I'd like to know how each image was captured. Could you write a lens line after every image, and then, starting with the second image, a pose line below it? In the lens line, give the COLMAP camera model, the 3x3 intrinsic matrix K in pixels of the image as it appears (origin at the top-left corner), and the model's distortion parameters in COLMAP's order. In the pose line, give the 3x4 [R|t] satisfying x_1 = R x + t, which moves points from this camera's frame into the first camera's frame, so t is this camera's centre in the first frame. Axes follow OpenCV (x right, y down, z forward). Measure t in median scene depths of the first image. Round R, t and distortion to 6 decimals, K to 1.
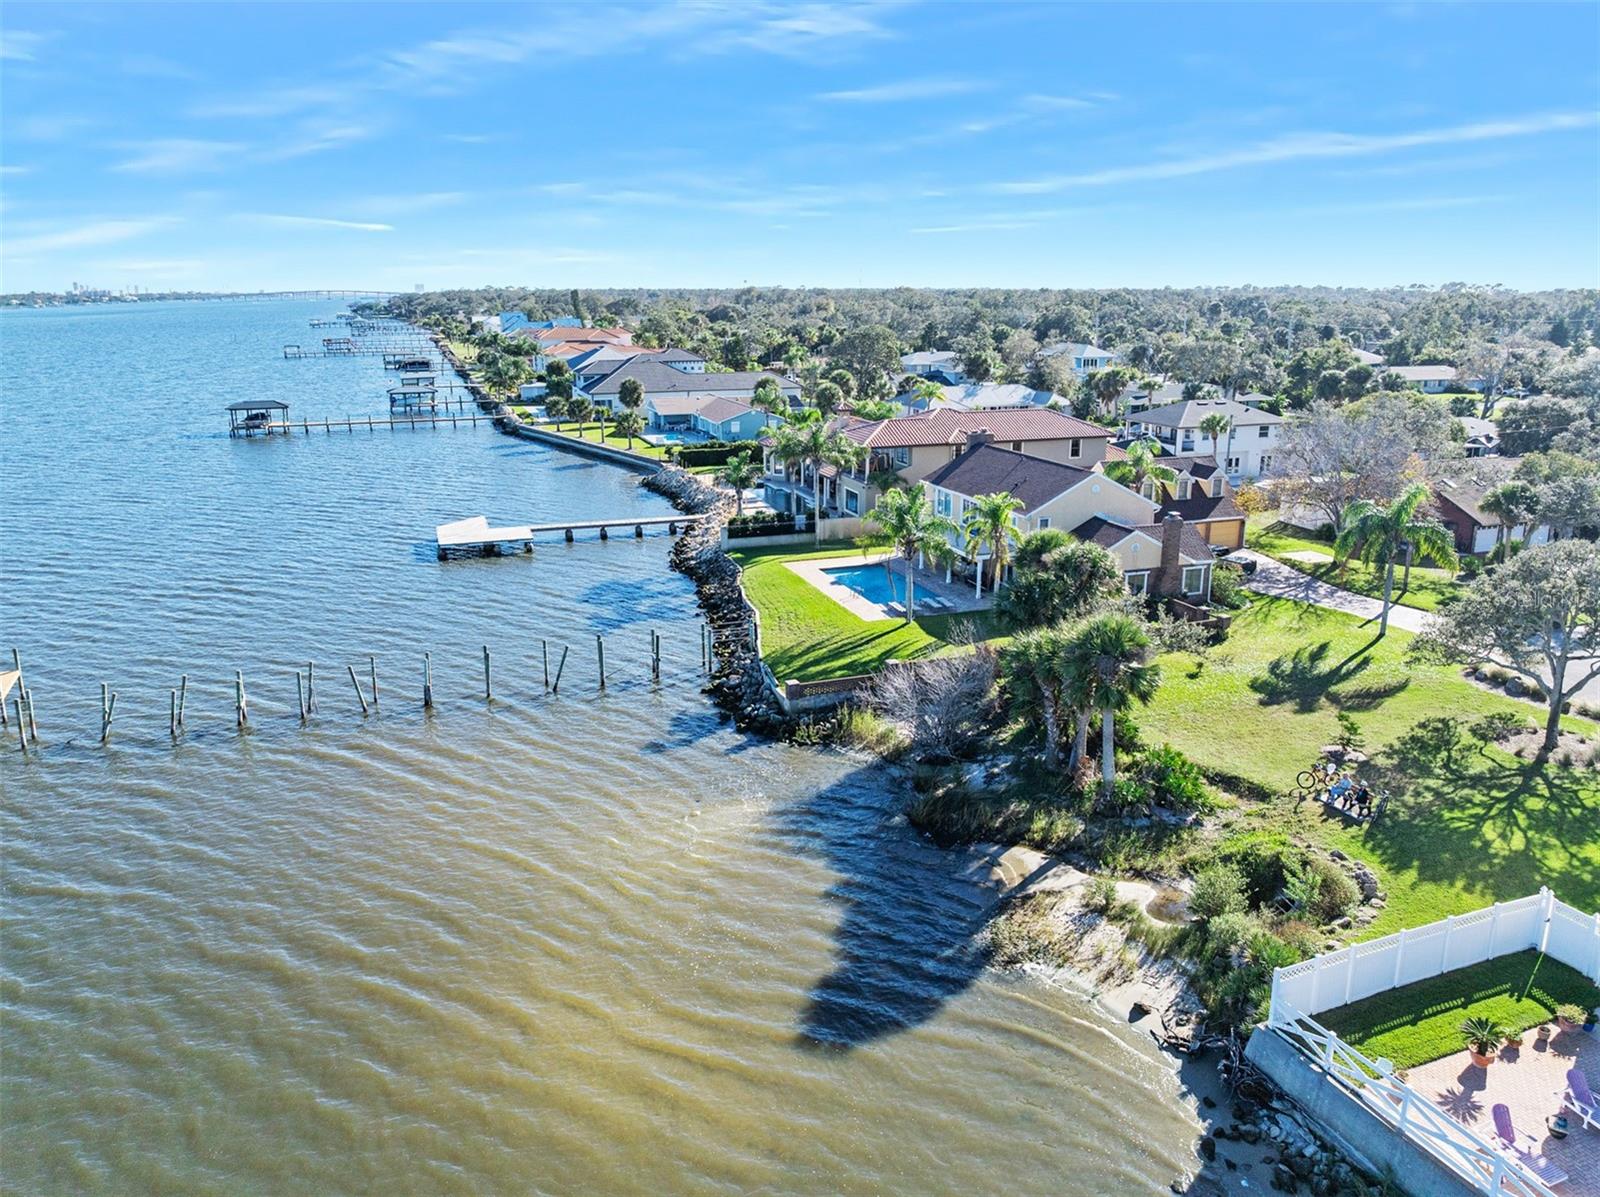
lens RADIAL K [[1122.4, 0, 808.4], [0, 1122.4, 559.7], [0, 0, 1]] dist [-0.025388, -0.002242]
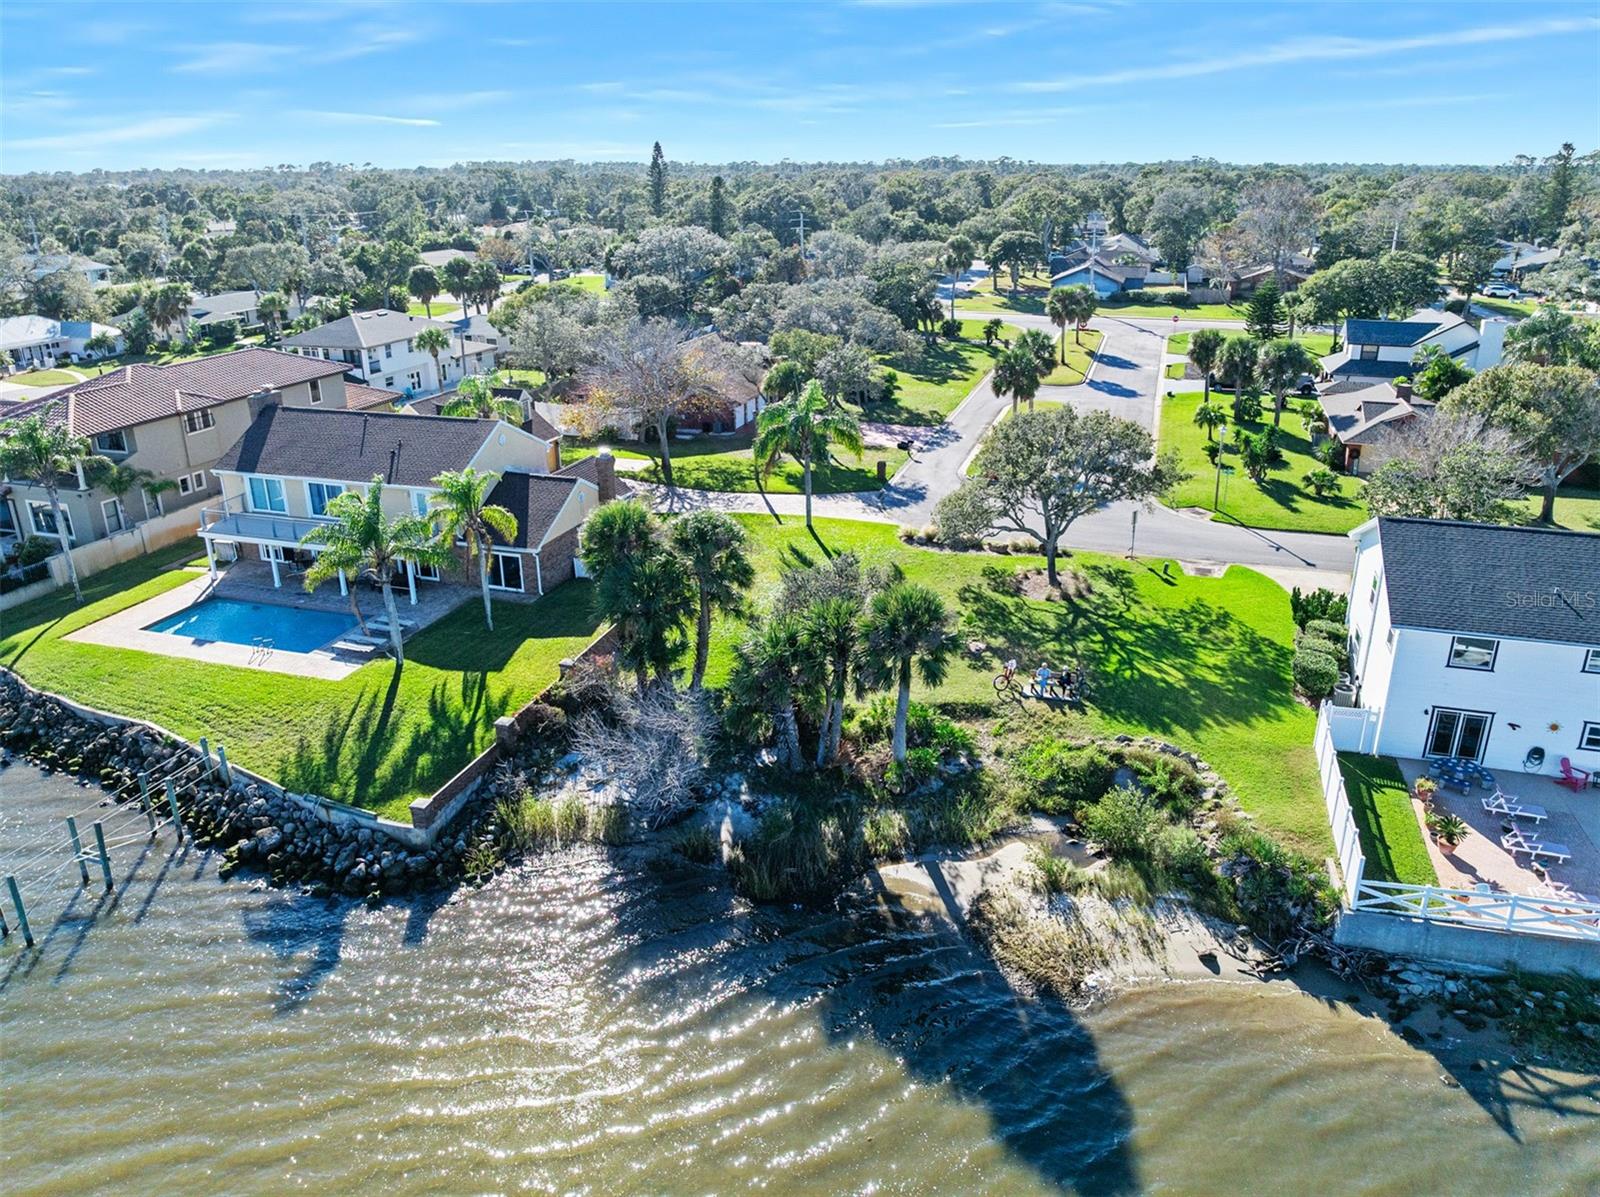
lens RADIAL K [[1143.0, 0, 800.0], [0, 1143.0, 598.5], [0, 0, 1]] dist [-0.033191, -0.003112]
pose [[0.607199, -0.283089, 0.742408, -0.540517], [0.187973, 0.959032, 0.211951, -0.171574], [-0.771994, 0.010857, 0.635537, 0.594080]]
